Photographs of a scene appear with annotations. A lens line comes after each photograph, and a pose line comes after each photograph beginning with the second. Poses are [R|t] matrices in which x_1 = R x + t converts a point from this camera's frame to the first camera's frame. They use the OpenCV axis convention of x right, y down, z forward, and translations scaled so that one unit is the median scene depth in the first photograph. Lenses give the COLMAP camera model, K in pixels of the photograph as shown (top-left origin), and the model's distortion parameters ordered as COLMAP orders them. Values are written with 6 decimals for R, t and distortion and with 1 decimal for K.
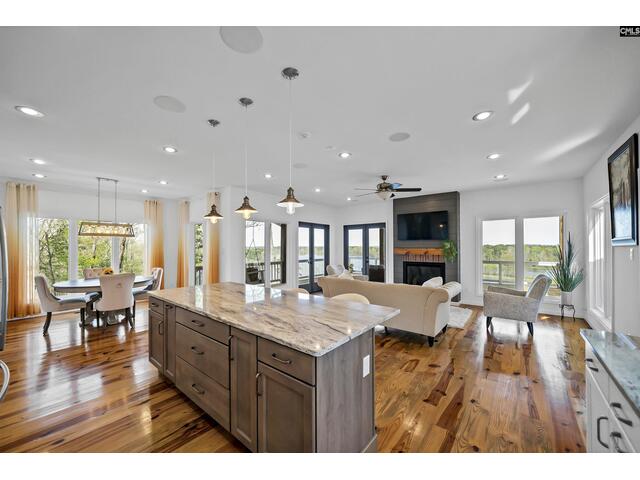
lens RADIAL K [[248.6, 0, 316.8], [0, 248.6, 244.6], [0, 0, 1]] dist [-0.008096, 0.001035]
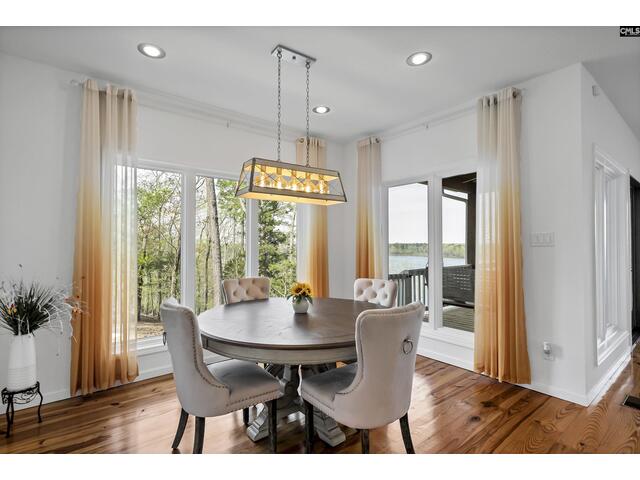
lens RADIAL K [[319.0, 0, 317.0], [0, 319.0, 238.9], [0, 0, 1]] dist [0.000355, -0.000245]
pose [[0.956847, -0.004478, -0.290556, -0.653736], [0.000645, 0.999912, -0.013285, 0.037274], [0.290590, 0.012524, 0.956766, 0.545424]]
